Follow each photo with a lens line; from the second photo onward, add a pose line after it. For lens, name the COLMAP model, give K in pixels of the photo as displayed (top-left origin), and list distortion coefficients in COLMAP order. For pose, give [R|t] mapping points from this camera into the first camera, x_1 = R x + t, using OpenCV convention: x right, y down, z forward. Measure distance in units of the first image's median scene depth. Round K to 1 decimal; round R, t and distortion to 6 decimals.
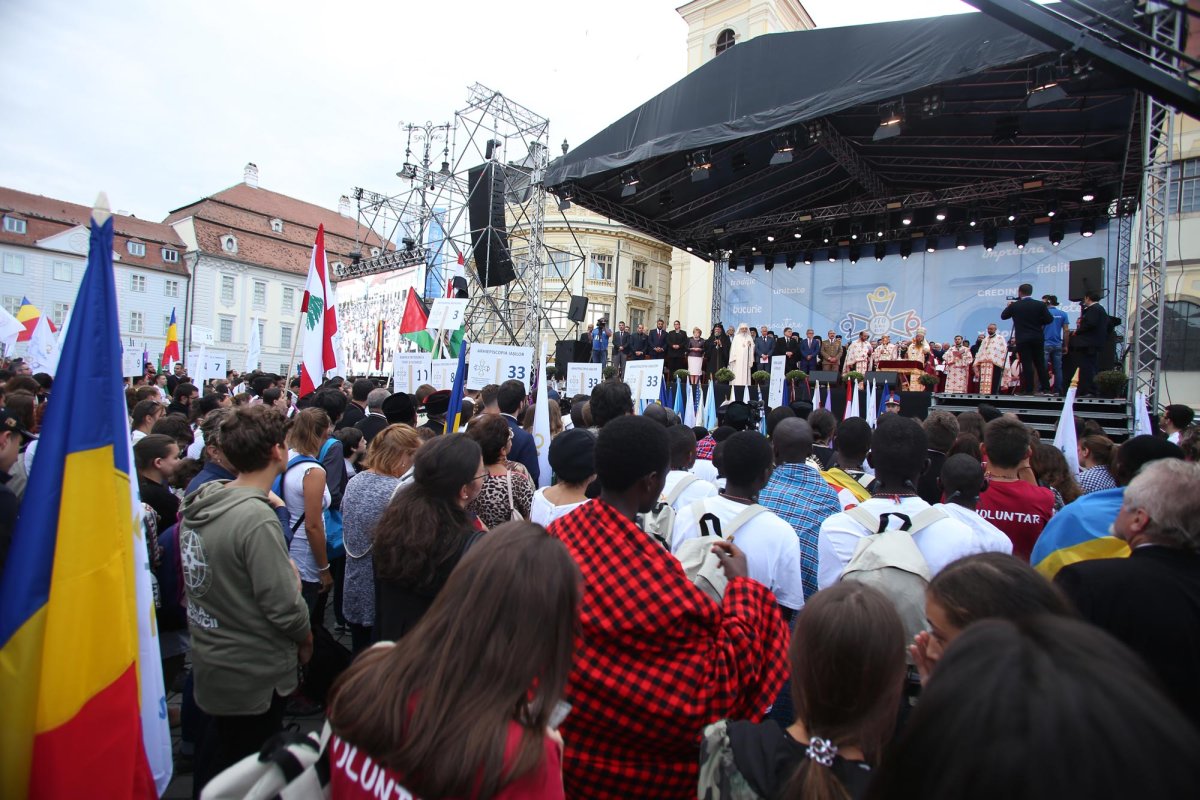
lens RADIAL K [[584.0, 0, 605.7], [0, 584.0, 405.8], [0, 0, 1]] dist [-0.057147, 0.024909]
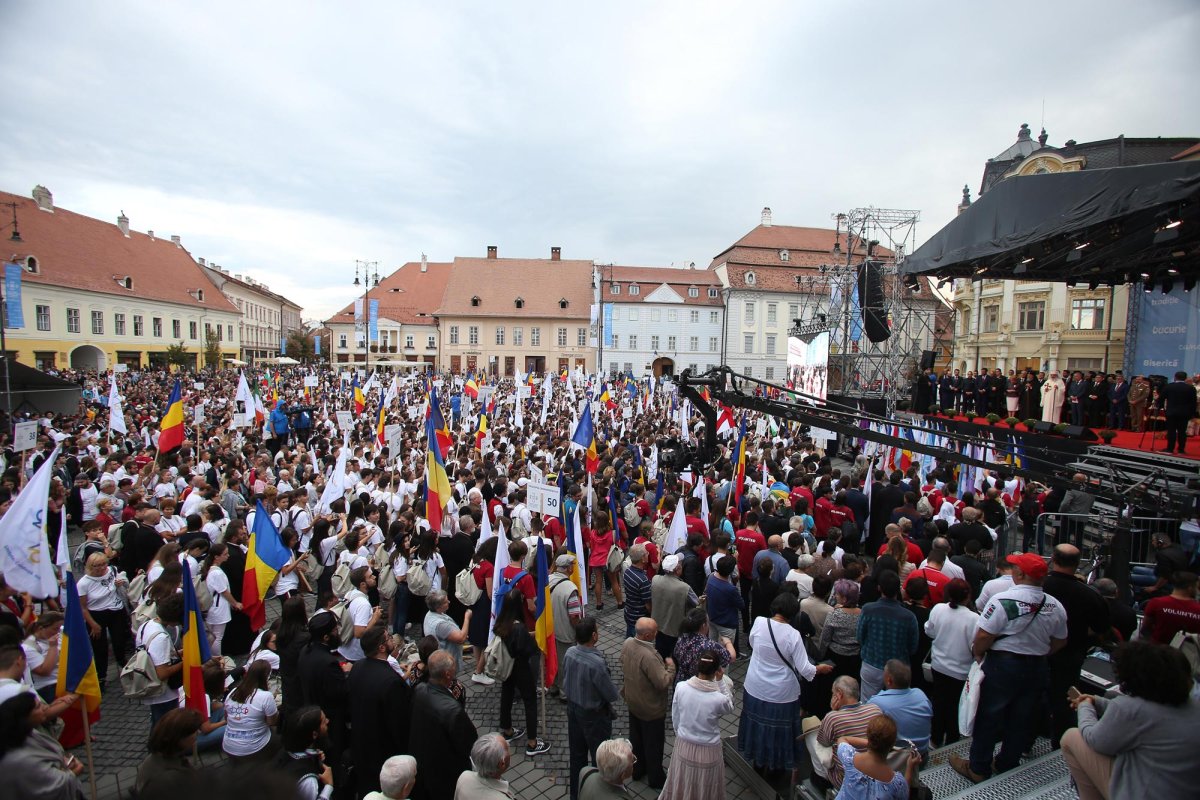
lens RADIAL K [[584.0, 0, 601.2], [0, 584.0, 405.7], [0, 0, 1]] dist [-0.057147, 0.024909]
pose [[0.654353, 0.016513, -0.756009, 0.130269], [0.002048, 0.999719, 0.023608, -0.022881], [0.756187, -0.016996, 0.654135, -0.137651]]
